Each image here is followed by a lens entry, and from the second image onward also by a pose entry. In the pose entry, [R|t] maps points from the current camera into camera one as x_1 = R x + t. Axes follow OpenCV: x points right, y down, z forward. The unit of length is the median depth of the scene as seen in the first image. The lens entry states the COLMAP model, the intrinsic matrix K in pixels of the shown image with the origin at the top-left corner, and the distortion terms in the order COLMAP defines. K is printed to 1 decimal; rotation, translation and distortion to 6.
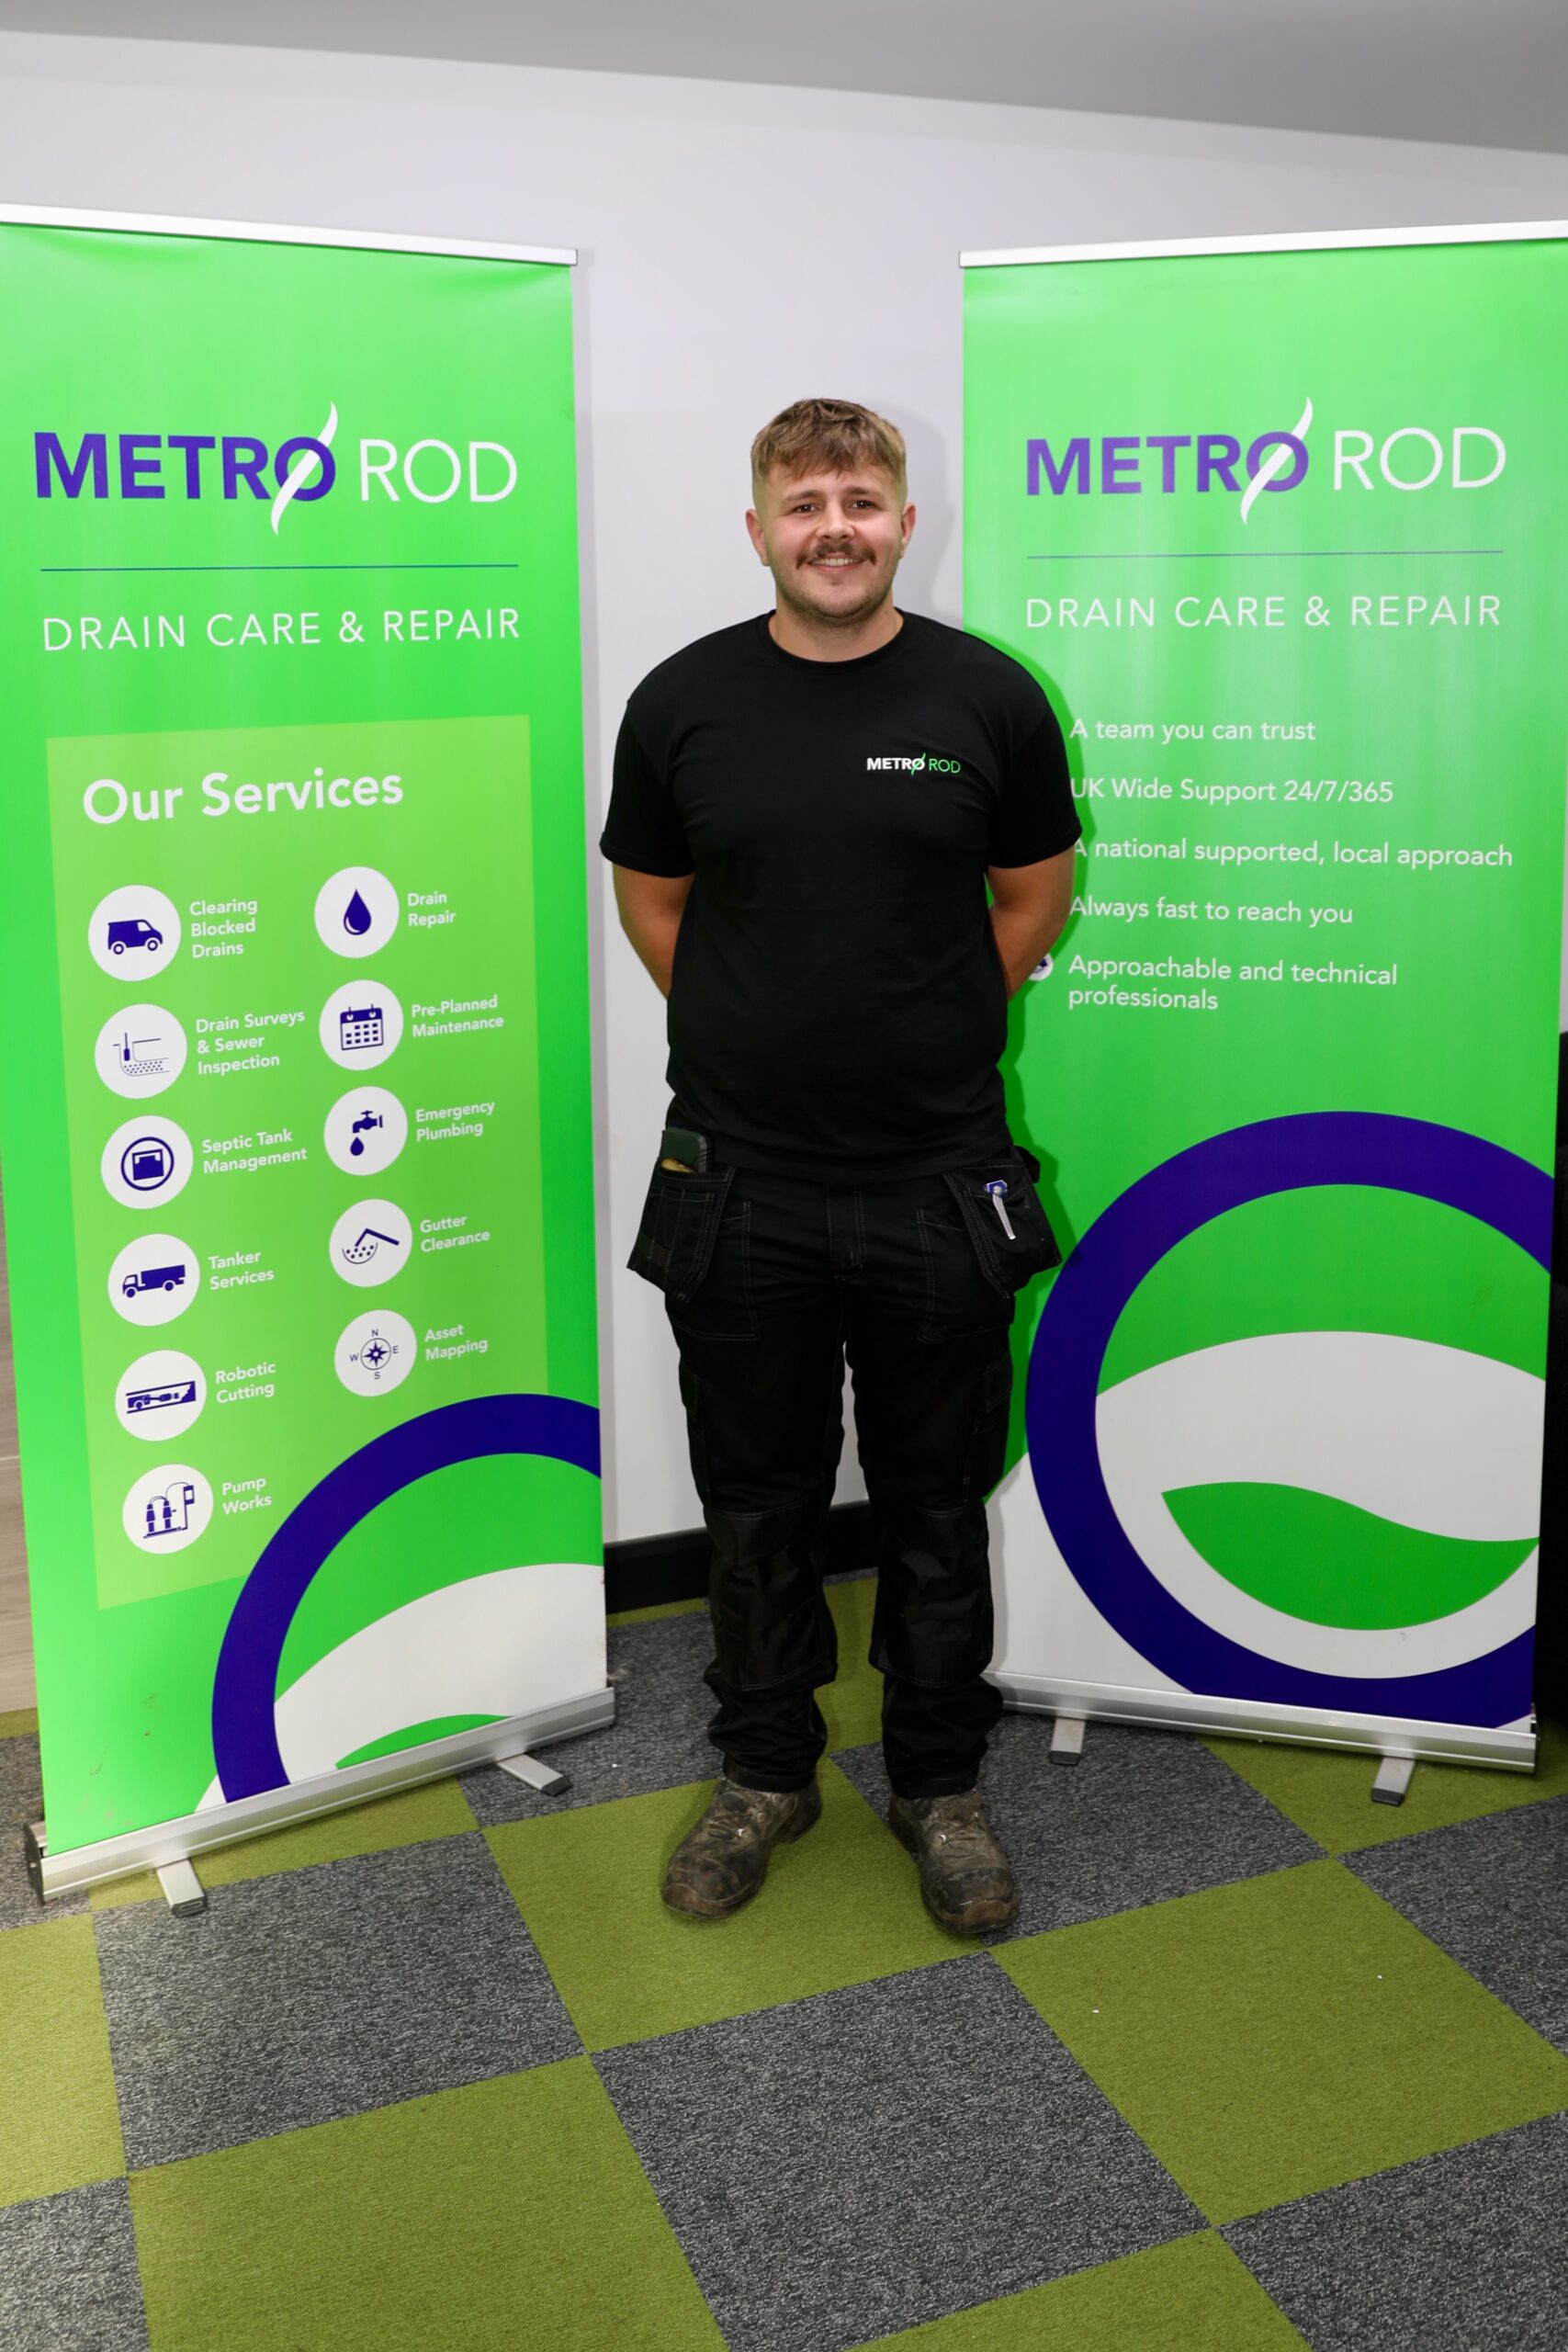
lens RADIAL K [[2171.1, 0, 787.7], [0, 2171.1, 886.6], [0, 0, 1]] dist [-0.092697, 0.097127]
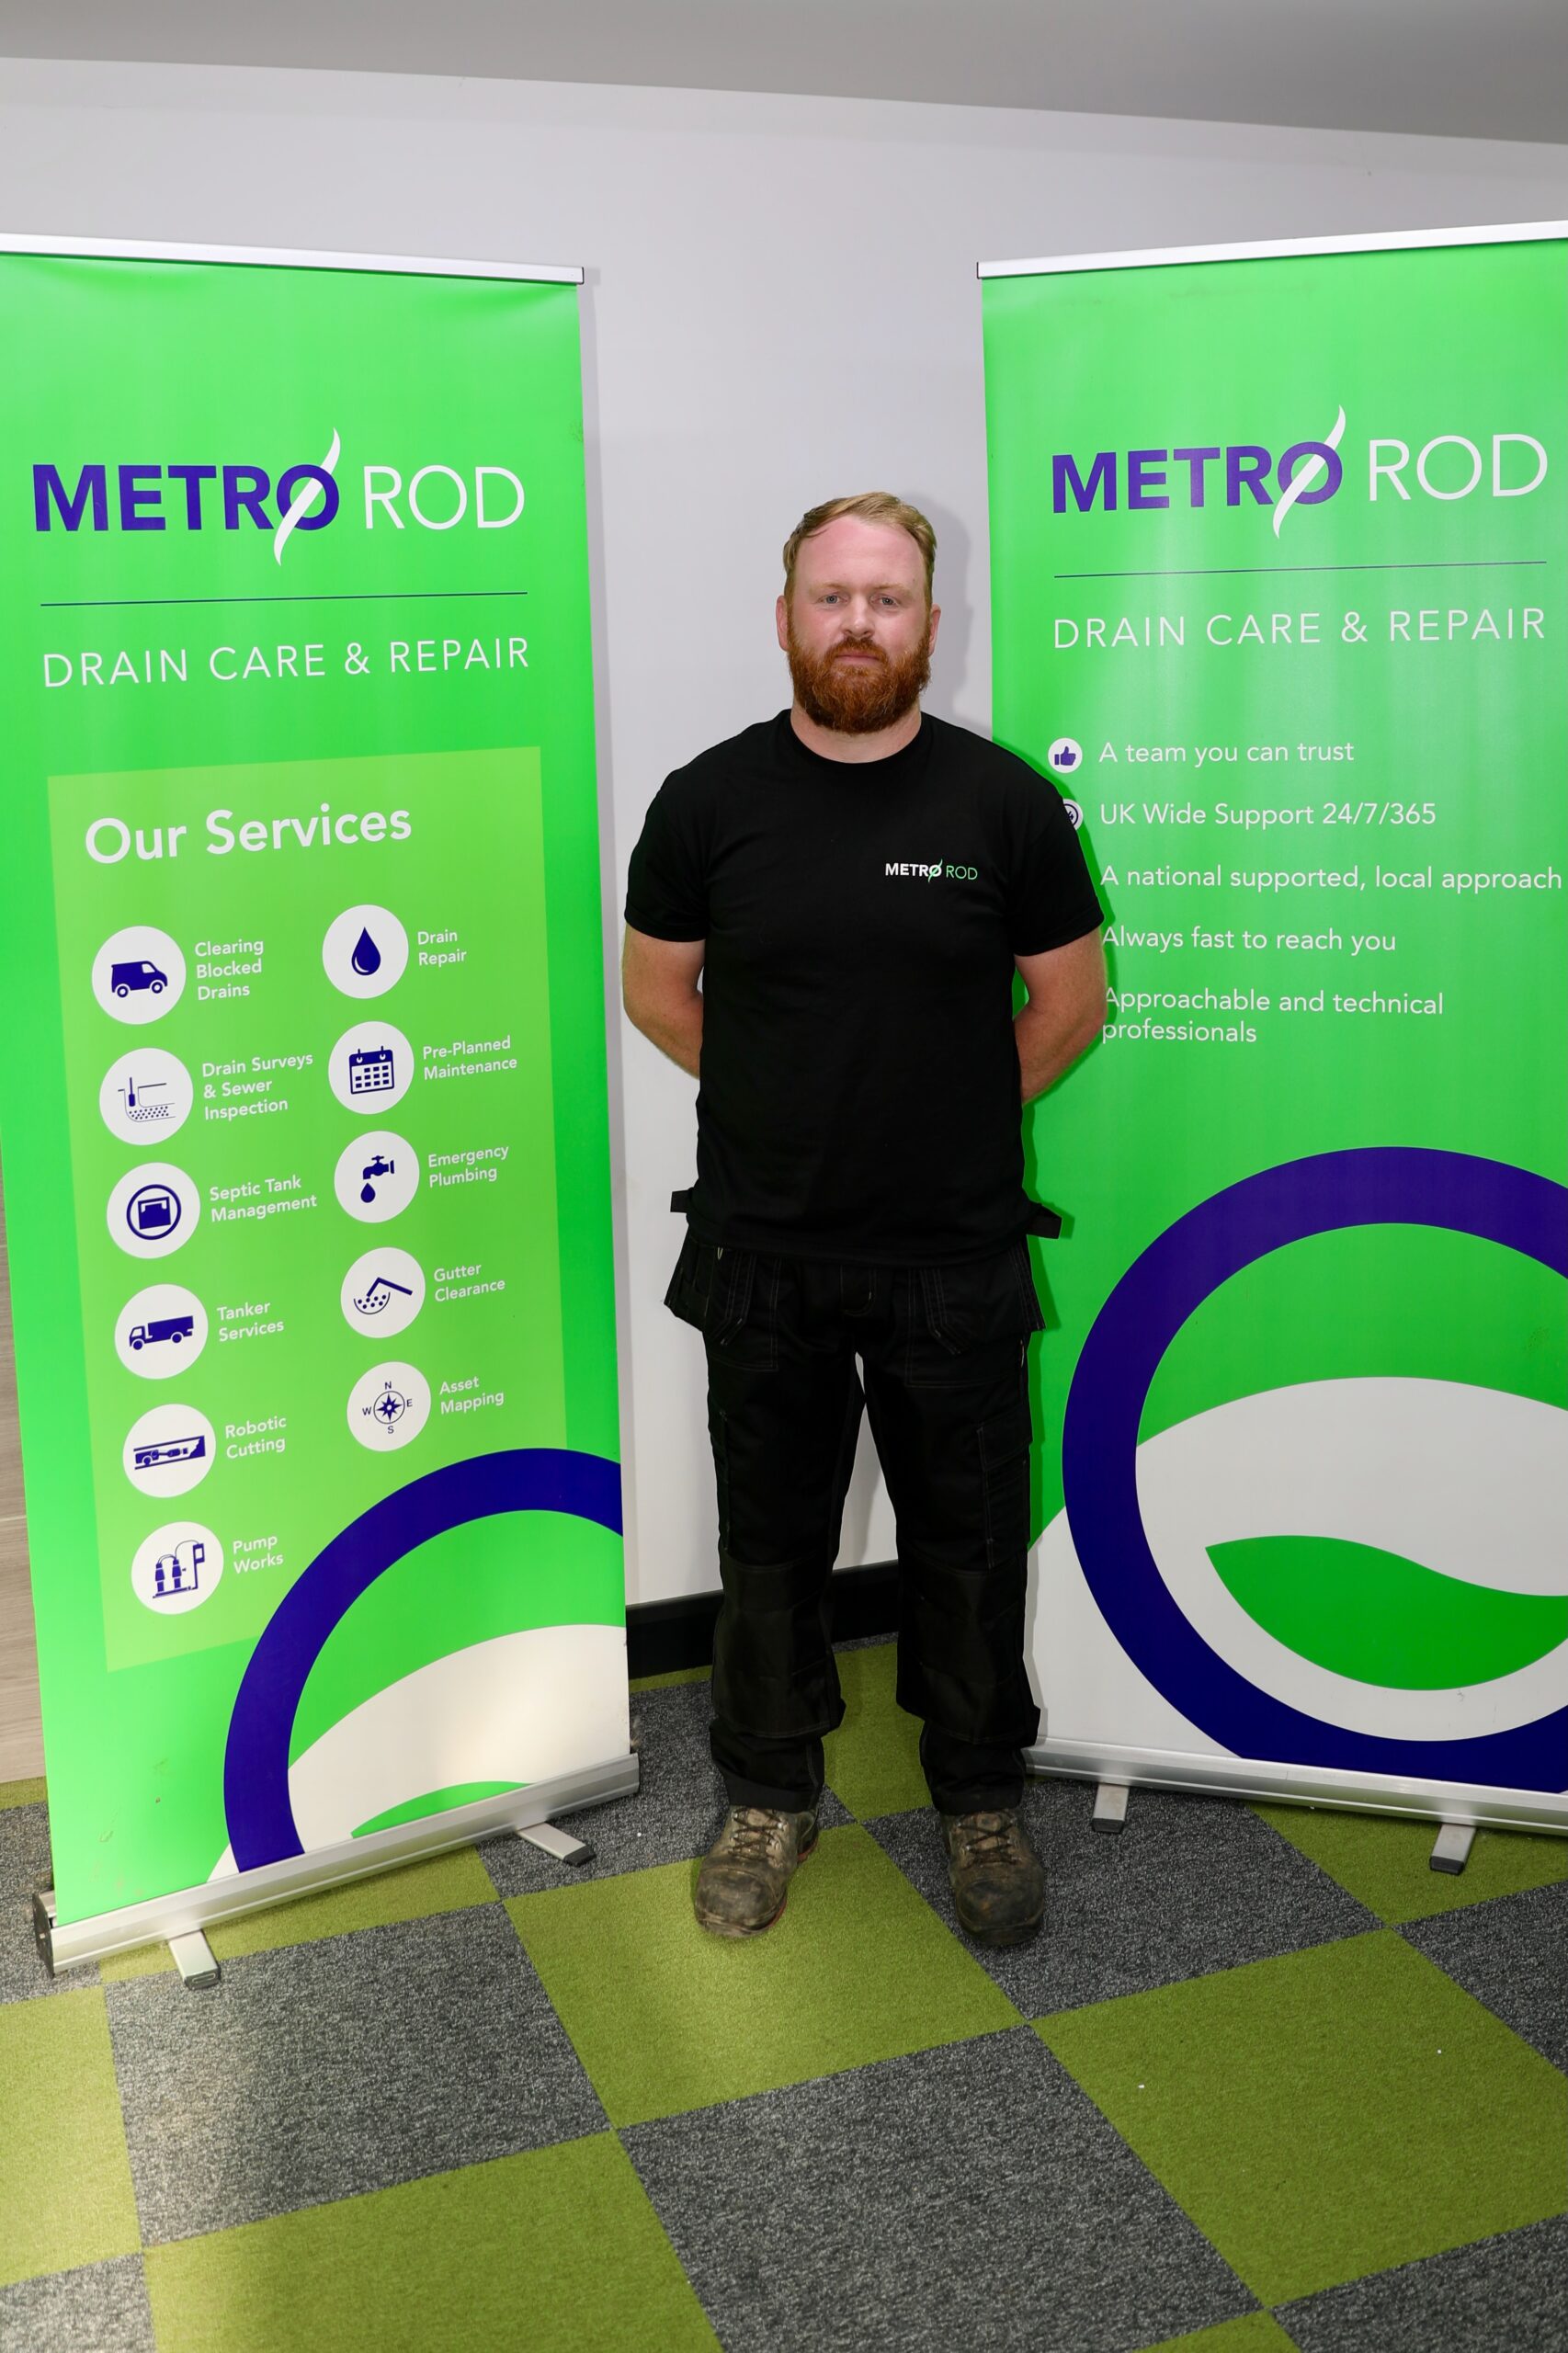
lens RADIAL K [[2285.8, 0, 750.9], [0, 2285.8, 892.7], [0, 0, 1]] dist [-0.090361, 0.095128]
pose [[0.999551, -0.012207, -0.027377, 0.002620], [0.011835, 0.999836, -0.013712, 0.001627], [0.027540, 0.013382, 0.999531, -0.021089]]
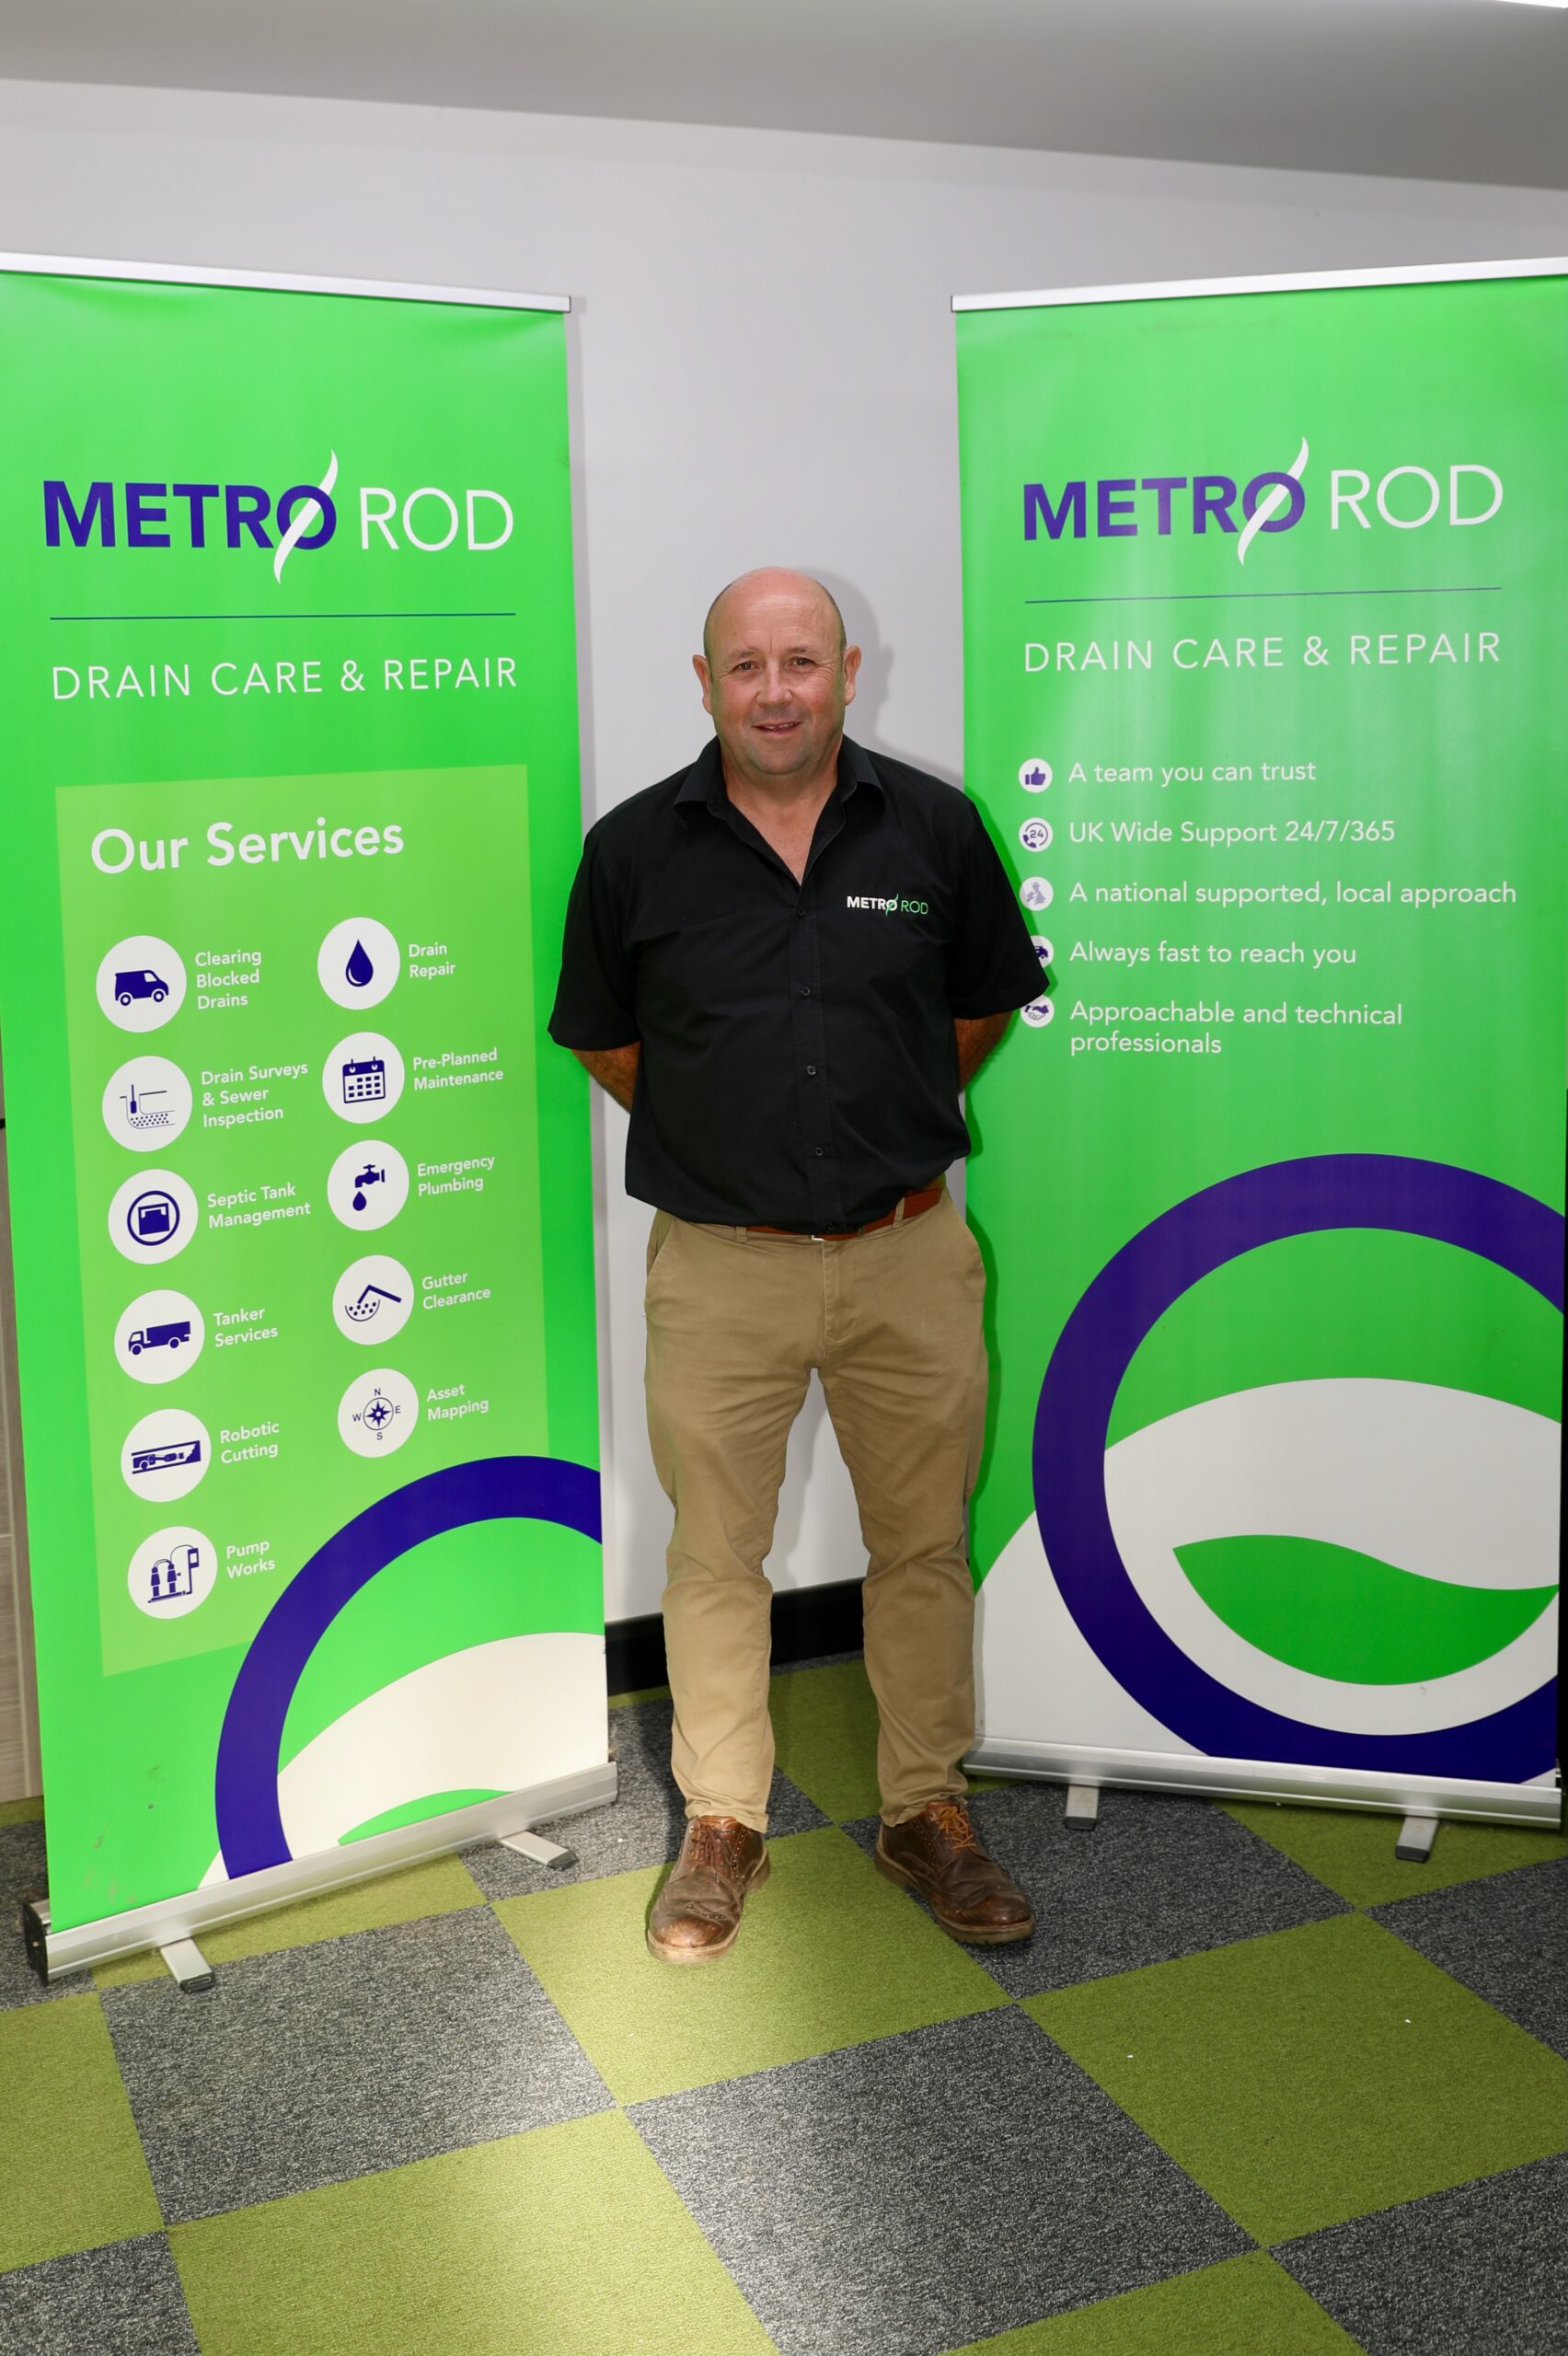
lens RADIAL K [[2382.9, 0, 733.8], [0, 2382.9, 940.1], [0, 0, 1]] dist [-0.065581, 0.110501]
pose [[0.999766, -0.013142, 0.017189, -0.048337], [0.013511, 0.999677, -0.021515, 0.028362], [-0.016901, 0.021742, 0.999621, -0.098371]]
